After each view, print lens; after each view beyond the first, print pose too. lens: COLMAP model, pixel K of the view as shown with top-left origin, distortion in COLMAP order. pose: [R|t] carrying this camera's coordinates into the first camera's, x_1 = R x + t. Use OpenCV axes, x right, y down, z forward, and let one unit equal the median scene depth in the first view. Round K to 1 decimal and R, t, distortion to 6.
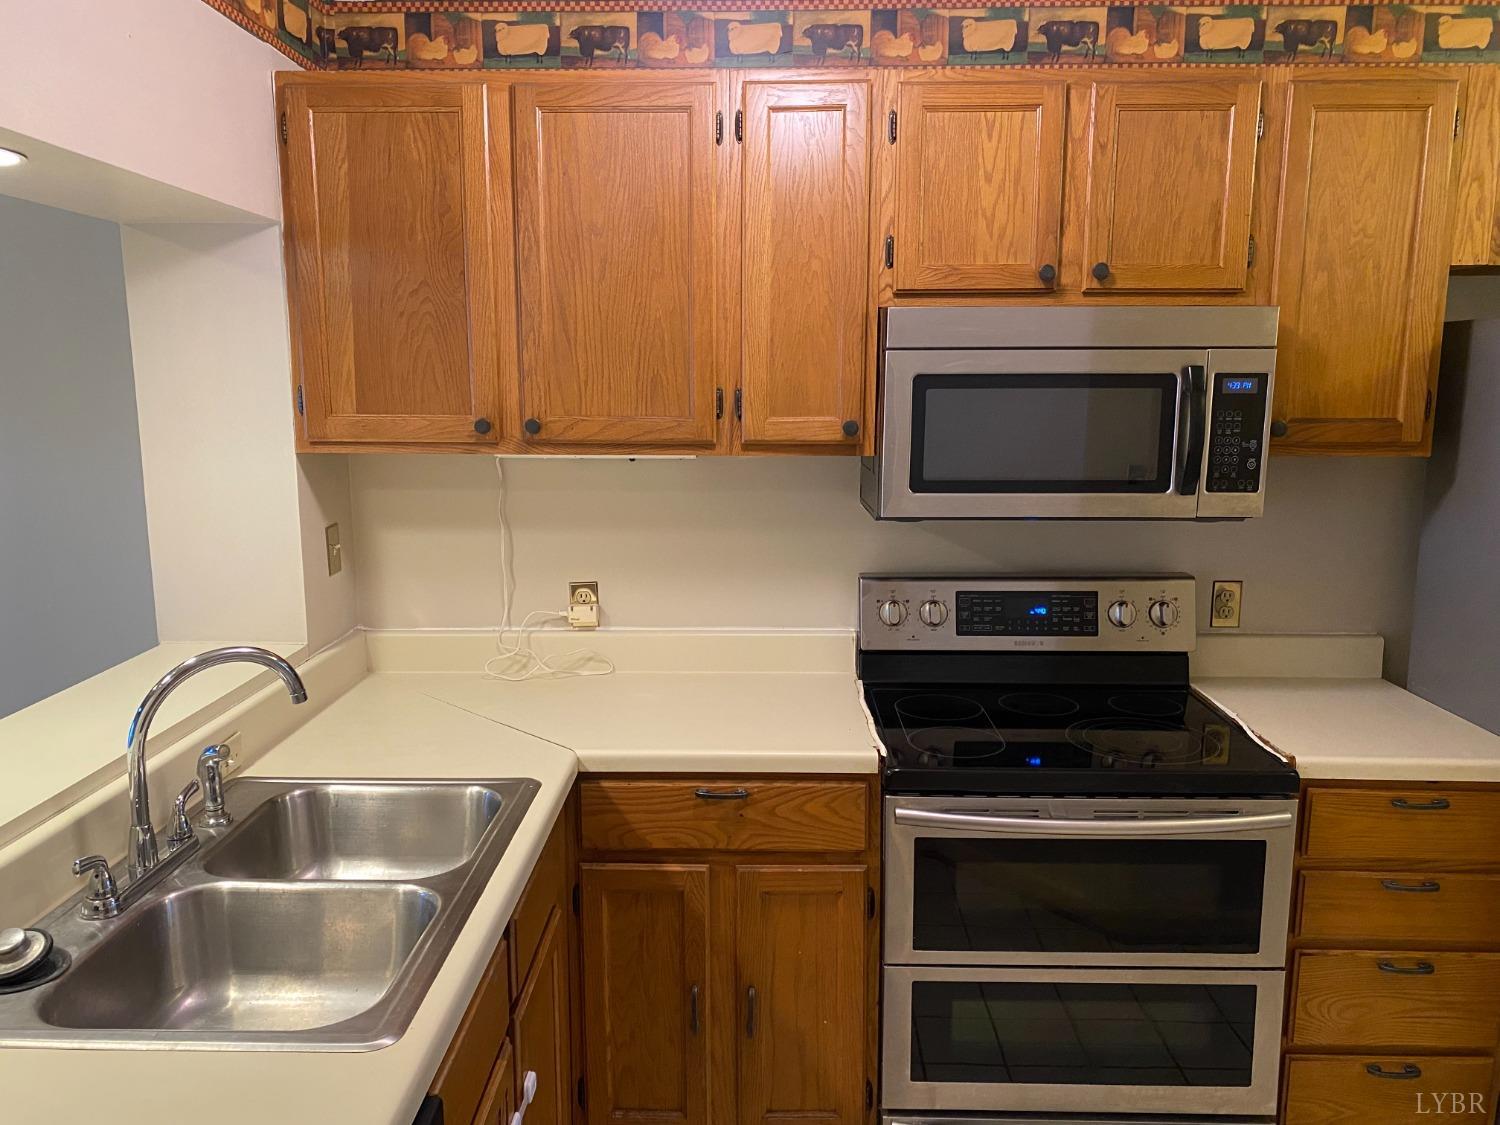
lens RADIAL K [[1151.5, 0, 749.8], [0, 1151.5, 596.5], [0, 0, 1]] dist [0.044290, -0.003444]
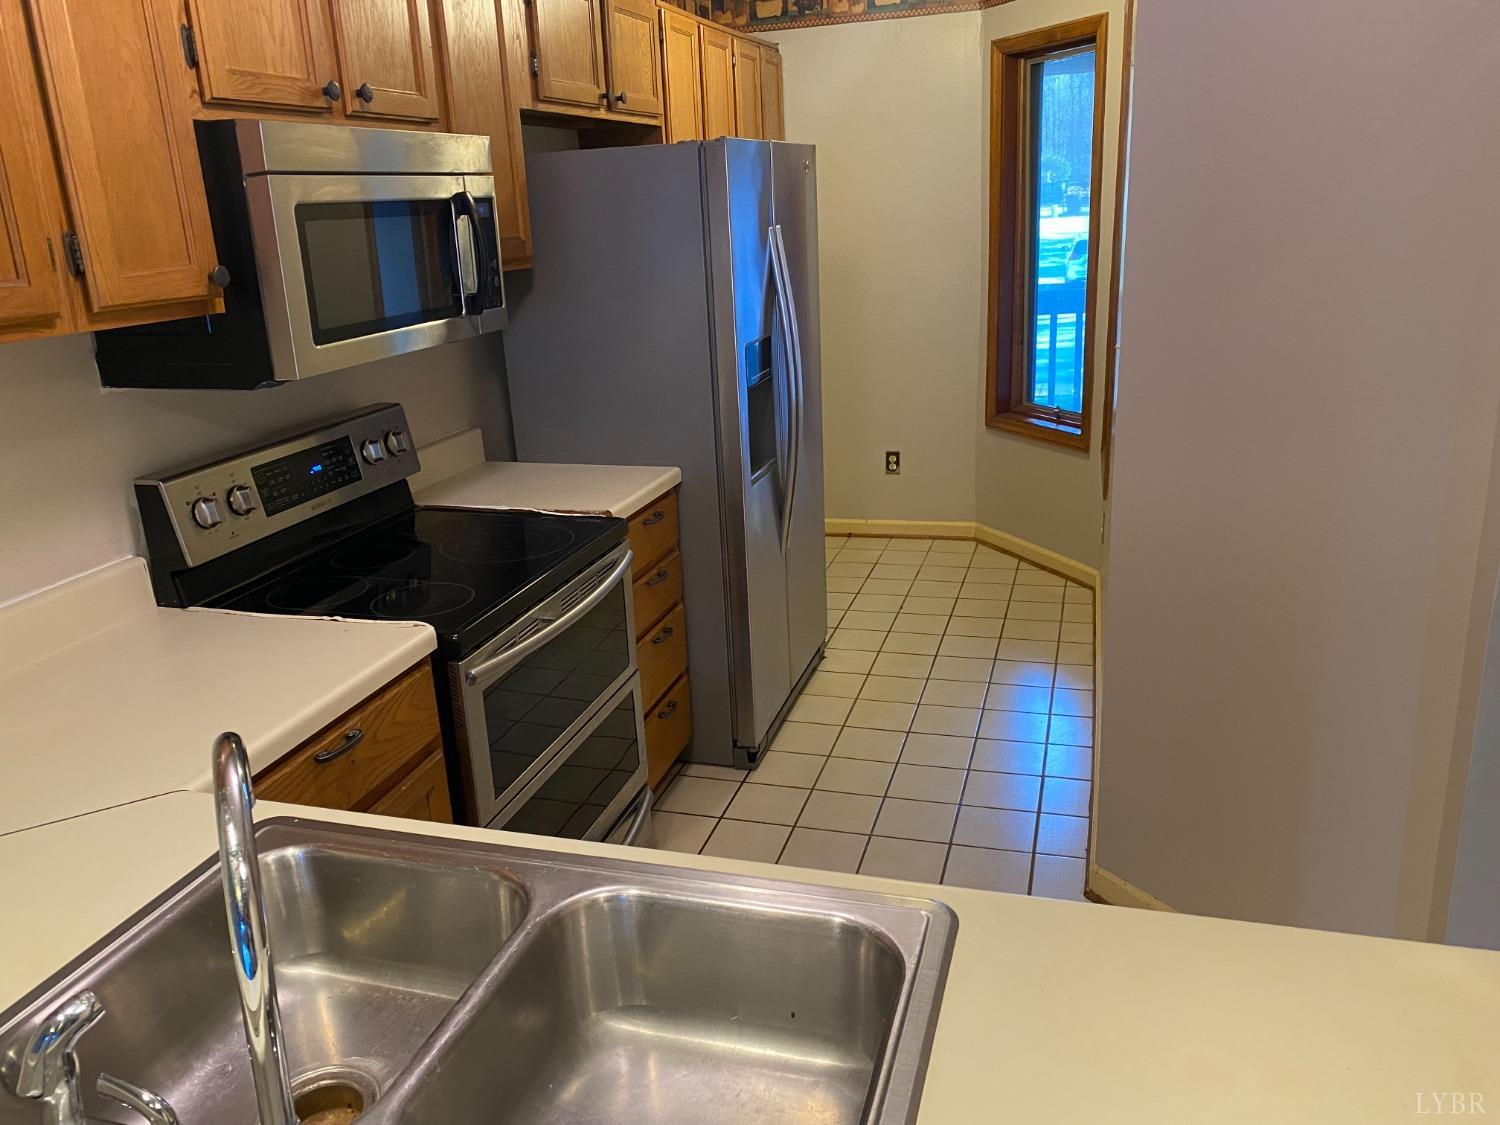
lens RADIAL K [[1151.2, 0, 750.0], [0, 1151.2, 562.5], [0, 0, 1]] dist [0.041782, -0.008344]
pose [[0.273220, -0.305745, 0.912070, -0.605232], [0.229015, 0.941557, 0.247025, -0.076410], [-0.934293, 0.141385, 0.327273, 0.431983]]
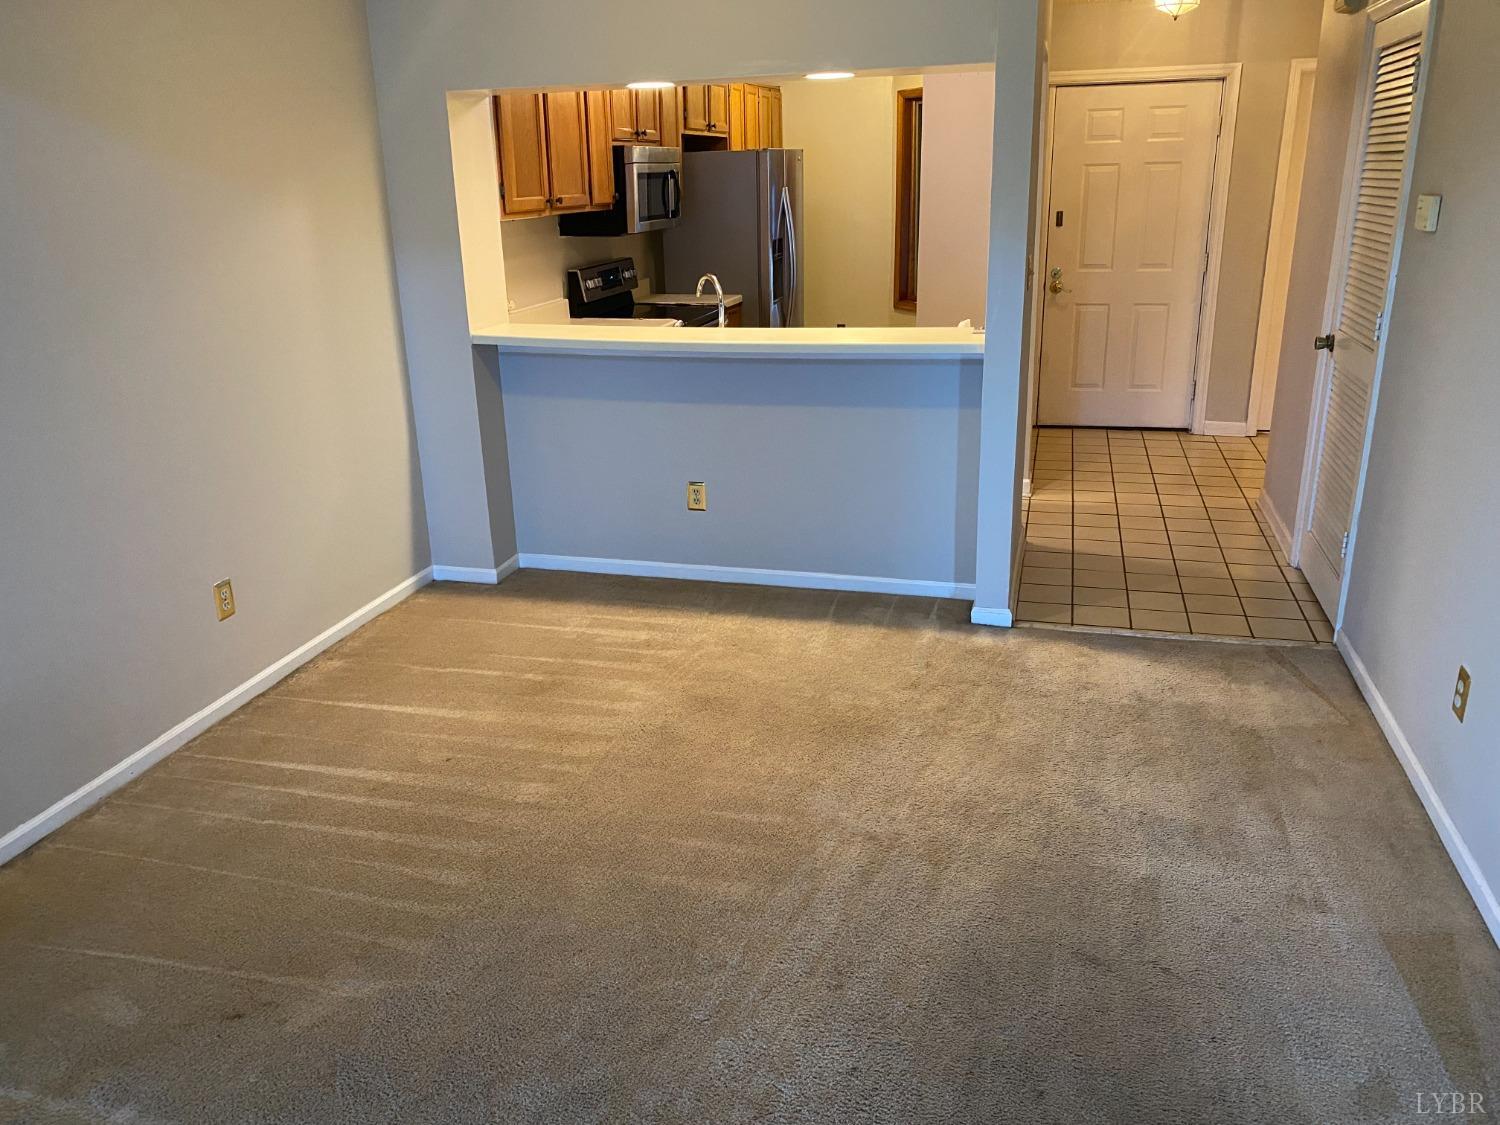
lens RADIAL K [[1151.2, 0, 750.0], [0, 1151.2, 562.5], [0, 0, 1]] dist [0.041782, -0.008344]
pose [[0.246162, -0.319507, 0.915052, -2.319695], [0.206475, 0.939718, 0.272575, -0.028133], [-0.946981, 0.121838, 0.297293, 0.107029]]
